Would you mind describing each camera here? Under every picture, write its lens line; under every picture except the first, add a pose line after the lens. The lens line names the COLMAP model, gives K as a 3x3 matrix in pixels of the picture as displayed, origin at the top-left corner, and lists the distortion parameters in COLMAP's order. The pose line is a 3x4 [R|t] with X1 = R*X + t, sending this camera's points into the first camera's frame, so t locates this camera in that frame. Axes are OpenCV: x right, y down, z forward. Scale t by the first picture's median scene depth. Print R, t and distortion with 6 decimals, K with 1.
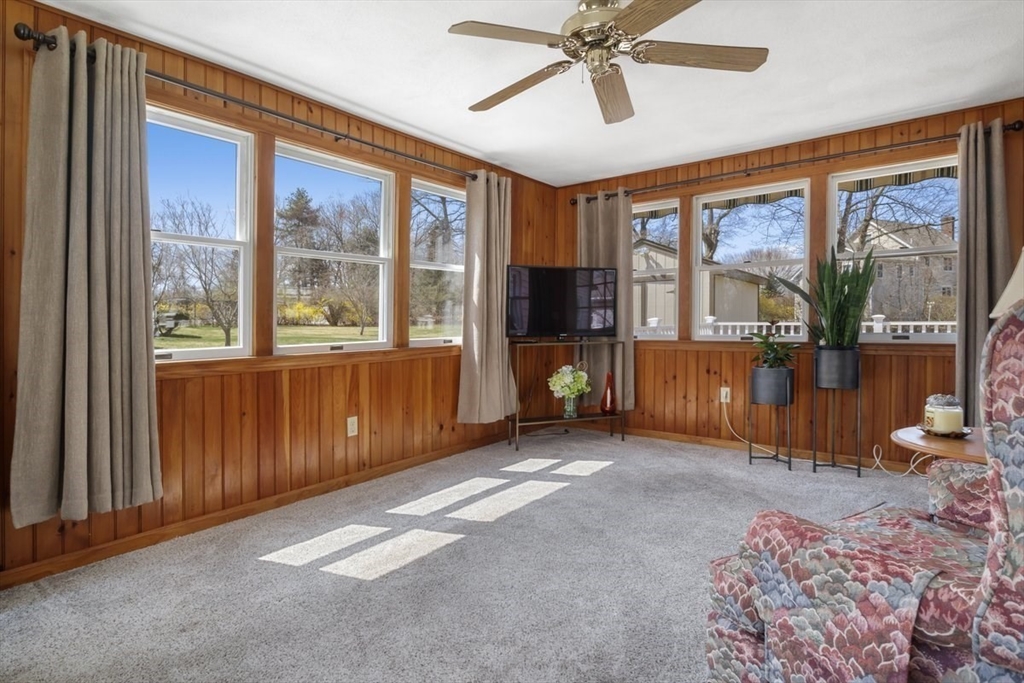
lens RADIAL K [[513.6, 0, 514.5], [0, 513.6, 333.7], [0, 0, 1]] dist [-0.005626, -0.001121]
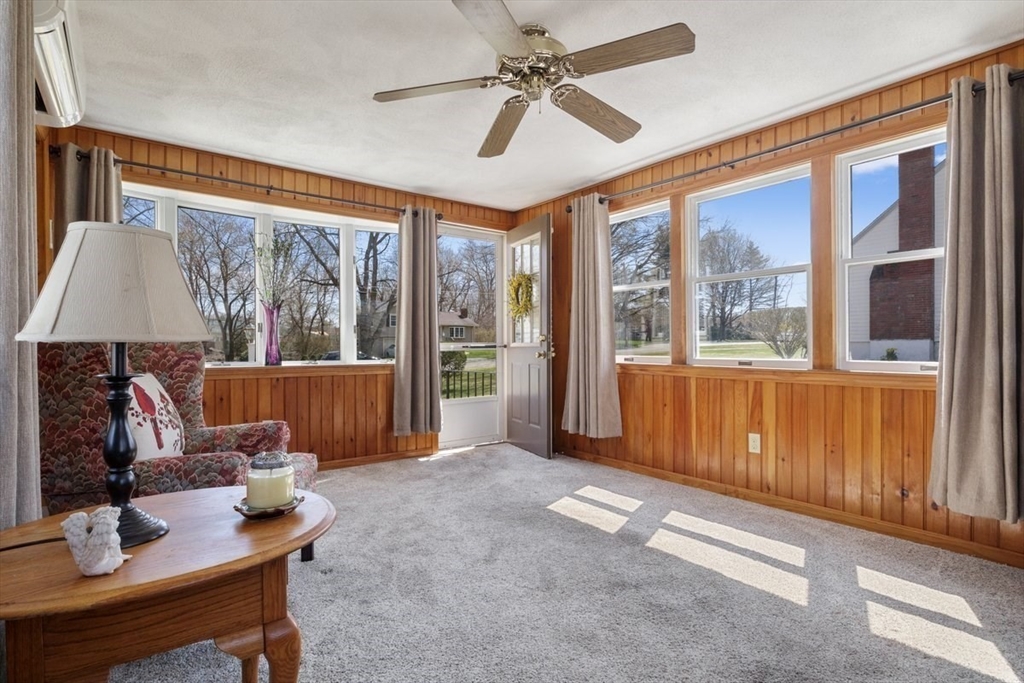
lens RADIAL K [[515.2, 0, 512.0], [0, 515.2, 341.5], [0, 0, 1]] dist [-0.000899, -0.000287]
pose [[-0.264667, 0.007158, -0.964313, 0.791867], [-0.014595, 0.999828, 0.011427, -0.021441], [0.964229, 0.017099, -0.264517, 0.833176]]
